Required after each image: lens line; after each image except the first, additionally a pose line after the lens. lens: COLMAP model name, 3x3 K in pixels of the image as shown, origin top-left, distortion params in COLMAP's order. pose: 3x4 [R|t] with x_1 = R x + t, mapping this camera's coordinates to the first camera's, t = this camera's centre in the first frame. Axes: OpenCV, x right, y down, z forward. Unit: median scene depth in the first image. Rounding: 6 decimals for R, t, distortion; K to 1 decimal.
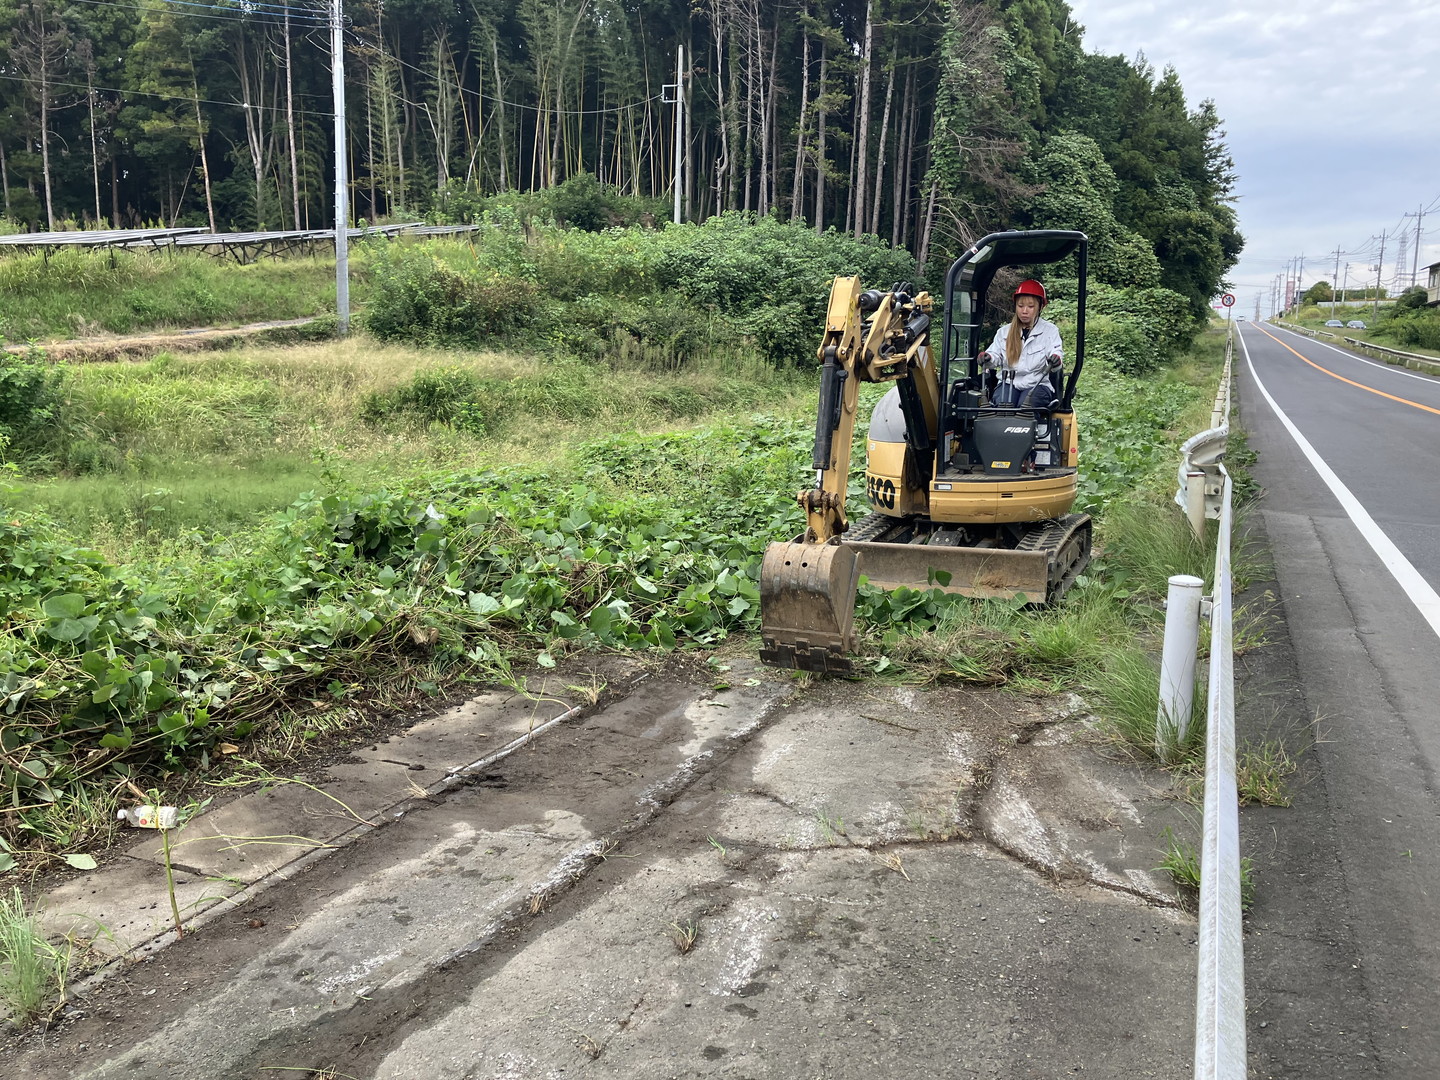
lens RADIAL K [[1171.0, 0, 722.4], [0, 1171.0, 556.0], [0, 0, 1]] dist [-0.001982, -0.002139]
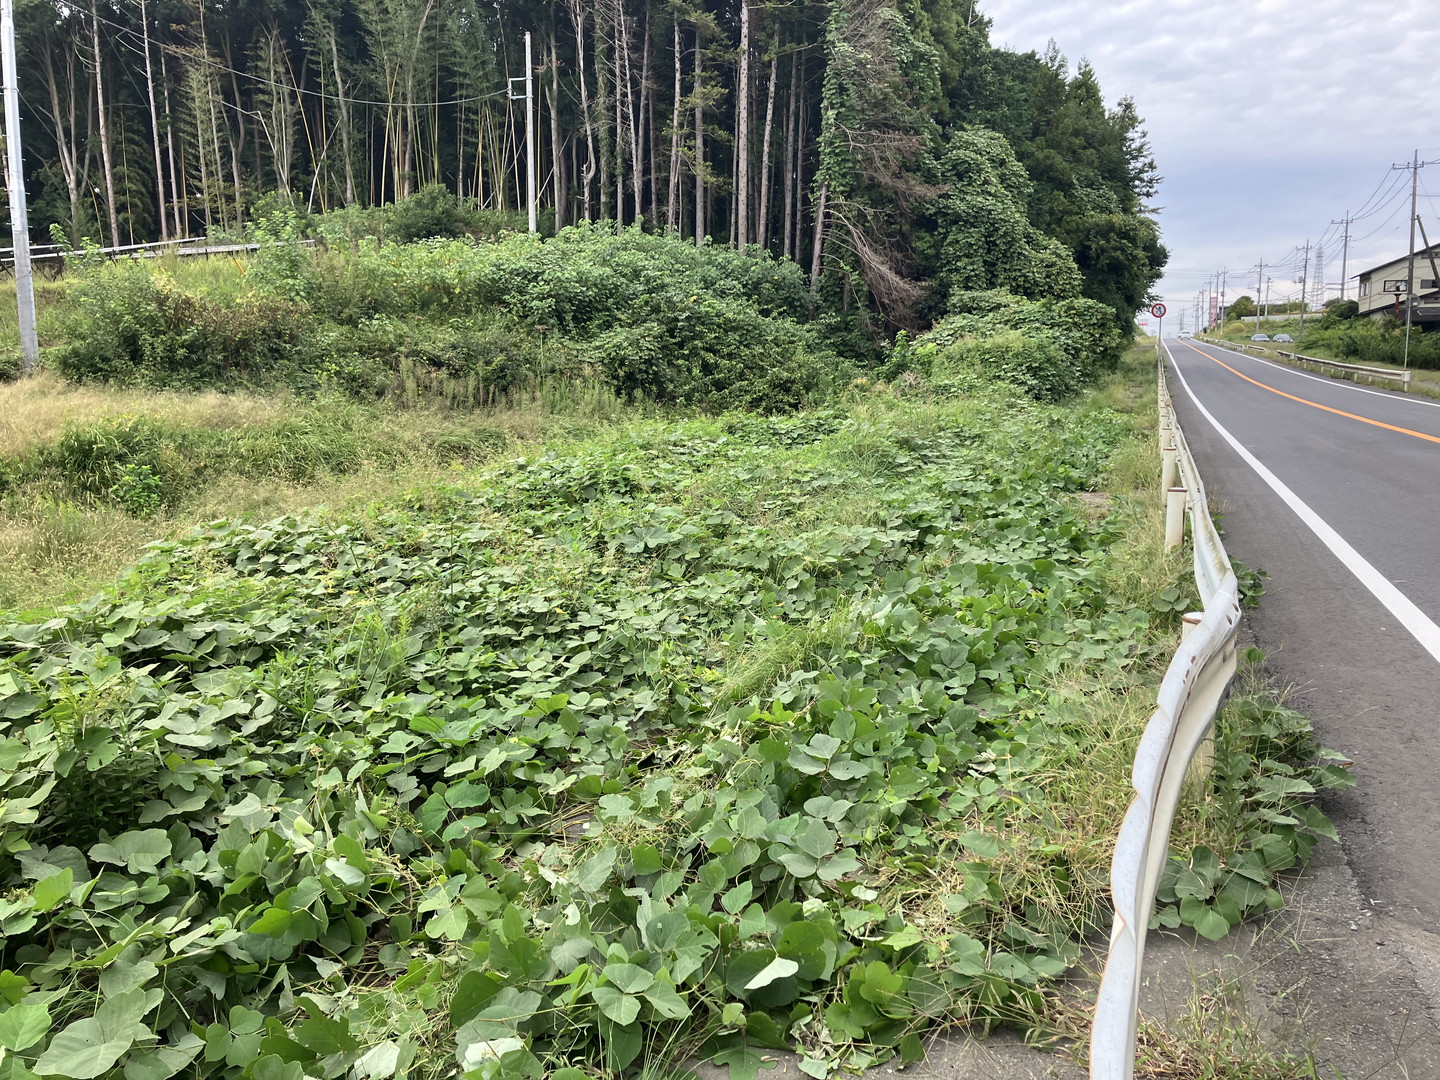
lens RADIAL K [[1174.7, 0, 714.6], [0, 1174.7, 571.8], [0, 0, 1]] dist [0.018343, -0.049743]
pose [[0.998469, -0.031356, 0.045569, 0.047674], [0.031864, 0.999437, -0.010481, -0.021389], [-0.045215, 0.011917, 0.998906, 0.120700]]
